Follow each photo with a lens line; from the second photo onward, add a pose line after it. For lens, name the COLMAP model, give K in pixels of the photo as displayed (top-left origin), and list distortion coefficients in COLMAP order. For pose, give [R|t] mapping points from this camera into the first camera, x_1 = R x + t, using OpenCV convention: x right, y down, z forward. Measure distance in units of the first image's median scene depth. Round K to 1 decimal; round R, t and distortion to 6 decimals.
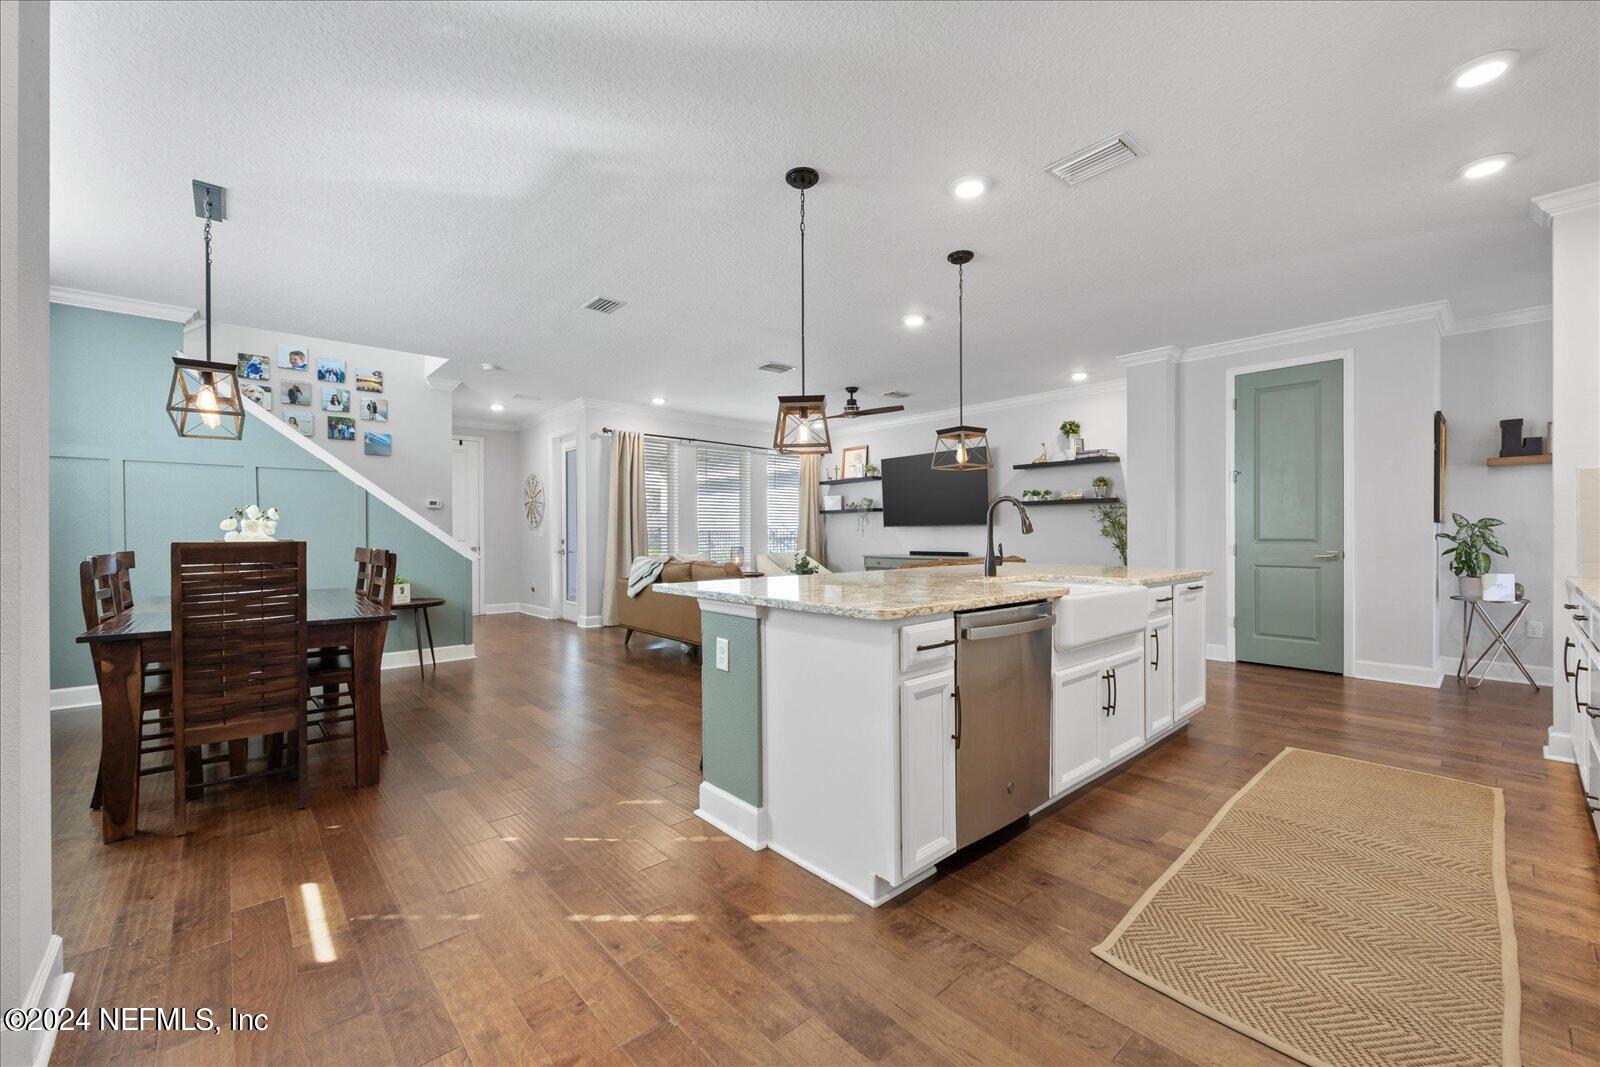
lens RADIAL K [[641.3, 0, 800.0], [0, 641.3, 533.5], [0, 0, 1]] dist [-0.000678, -0.000183]
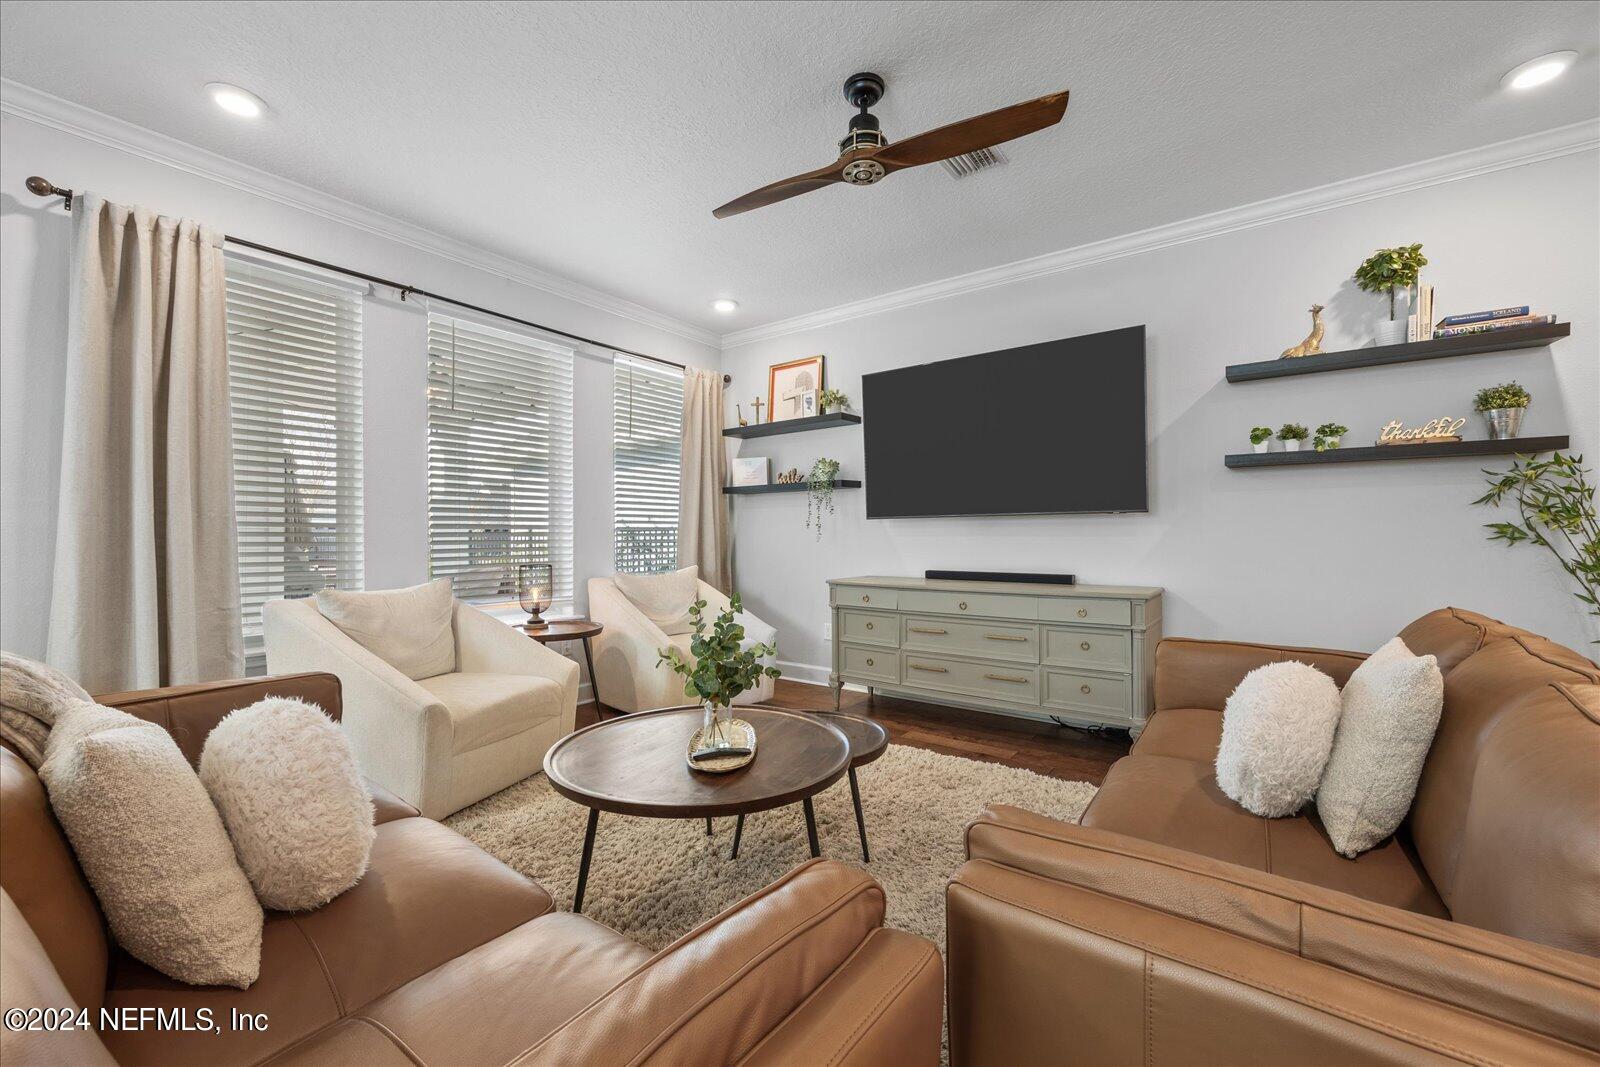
lens RADIAL K [[653.2, 0, 800.0], [0, 653.2, 533.5], [0, 0, 1]] dist [0.001155, 0.000041]
pose [[0.979265, 0.002591, 0.202566, -0.016708], [-0.002064, 0.999994, -0.002814, 0.001928], [-0.202572, 0.002337, 0.979265, 0.624979]]
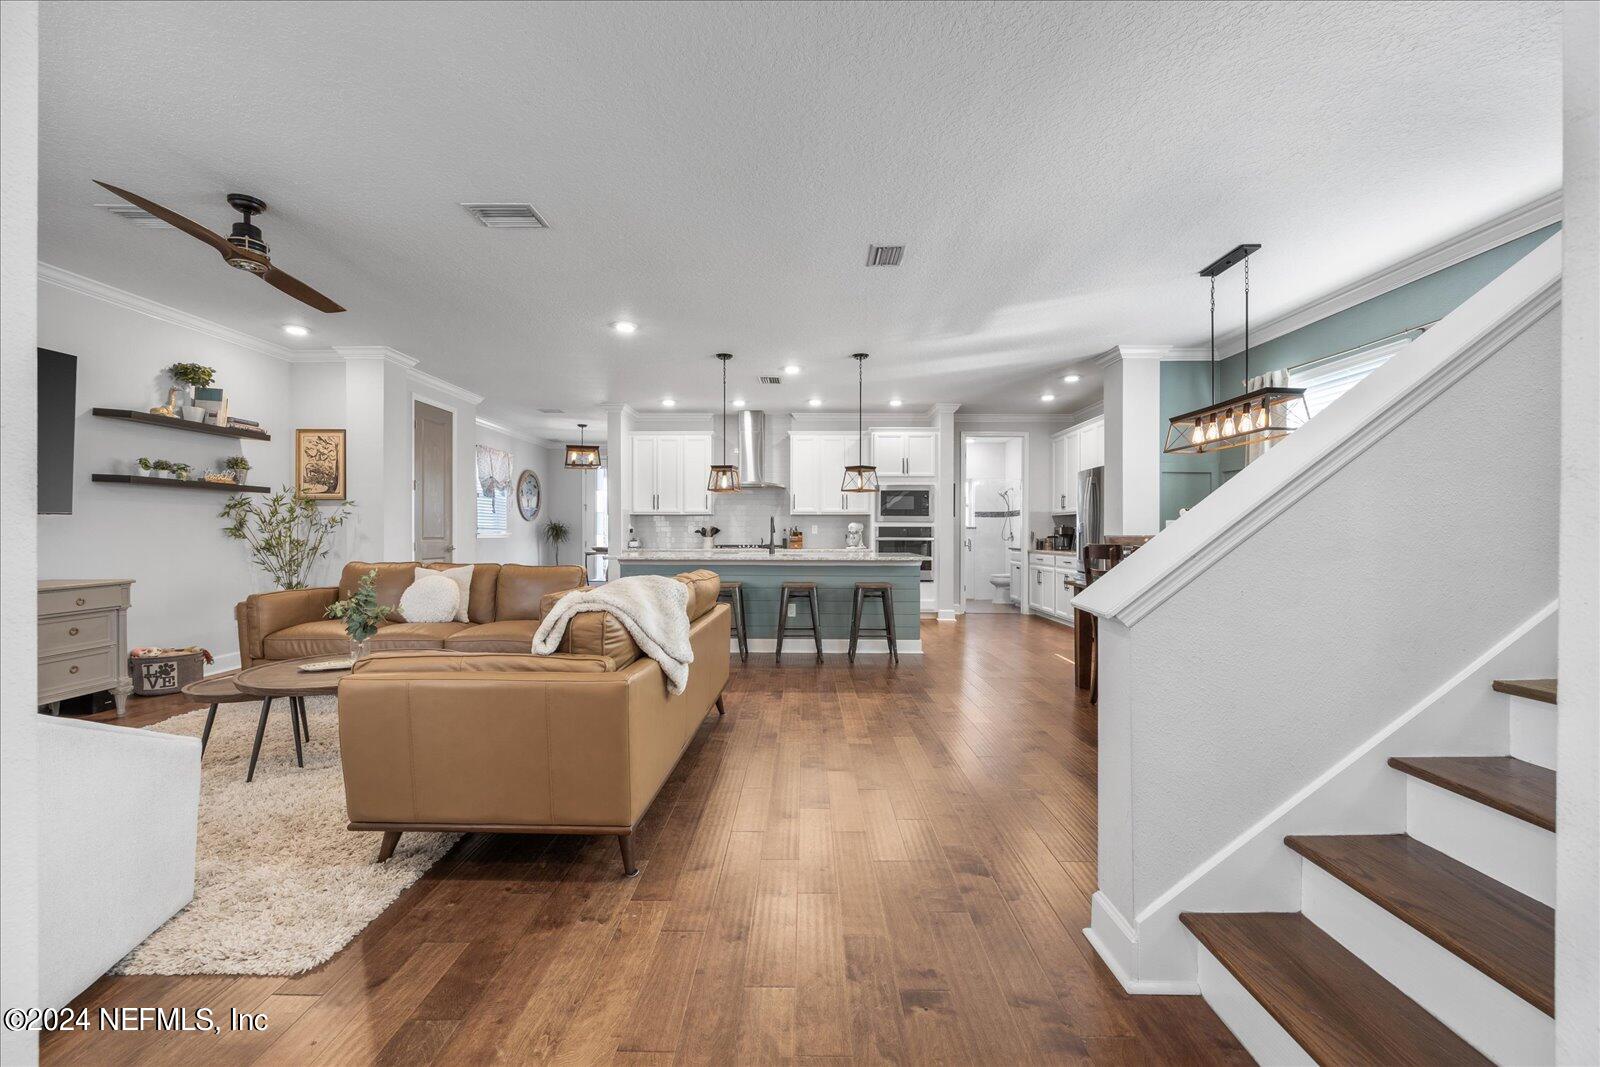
lens RADIAL K [[641.3, 0, 800.0], [0, 641.3, 533.5], [0, 0, 1]] dist [-0.000678, -0.000183]
pose [[-0.737590, 0.001096, 0.675248, -0.457166], [0.001842, 0.999998, 0.000388, 0.001616], [-0.675247, 0.001530, -0.737590, 0.983145]]
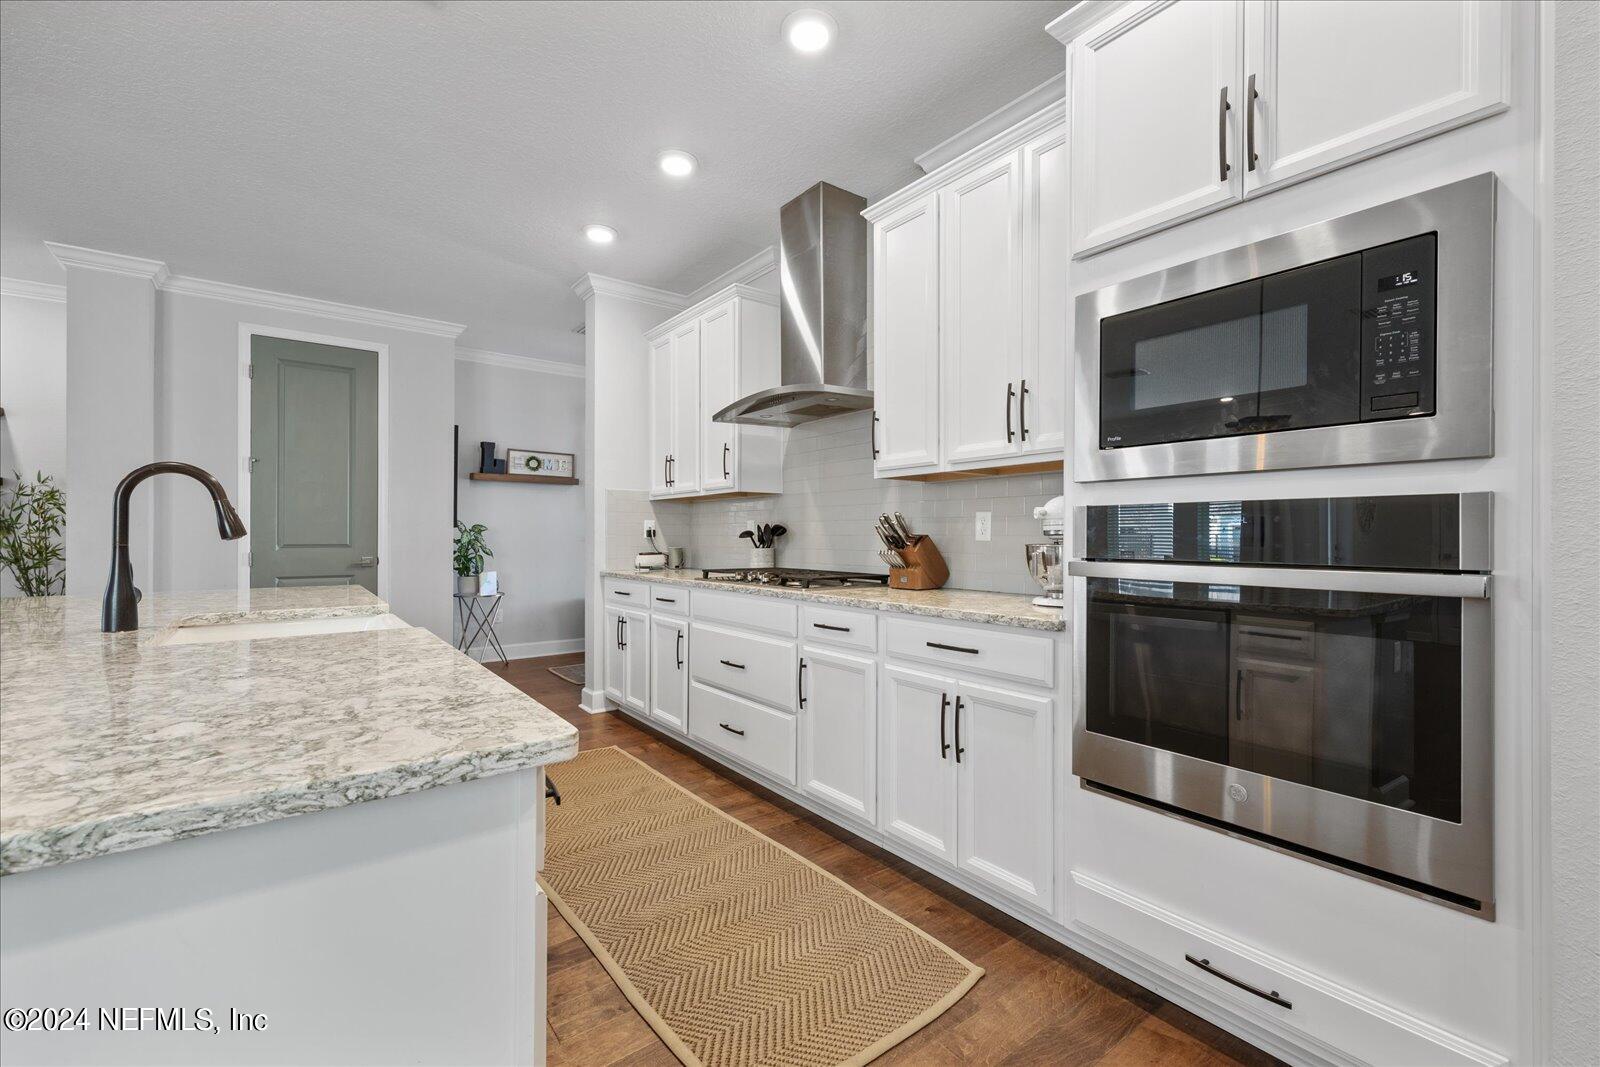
lens RADIAL K [[680.4, 0, 800.0], [0, 680.4, 533.5], [0, 0, 1]] dist [0.002222, 0.000230]
pose [[0.077343, 0.006350, 0.996984, -0.064443], [0.000478, 0.999979, -0.006406, 0.000342], [-0.997004, 0.000972, 0.077338, 0.194344]]
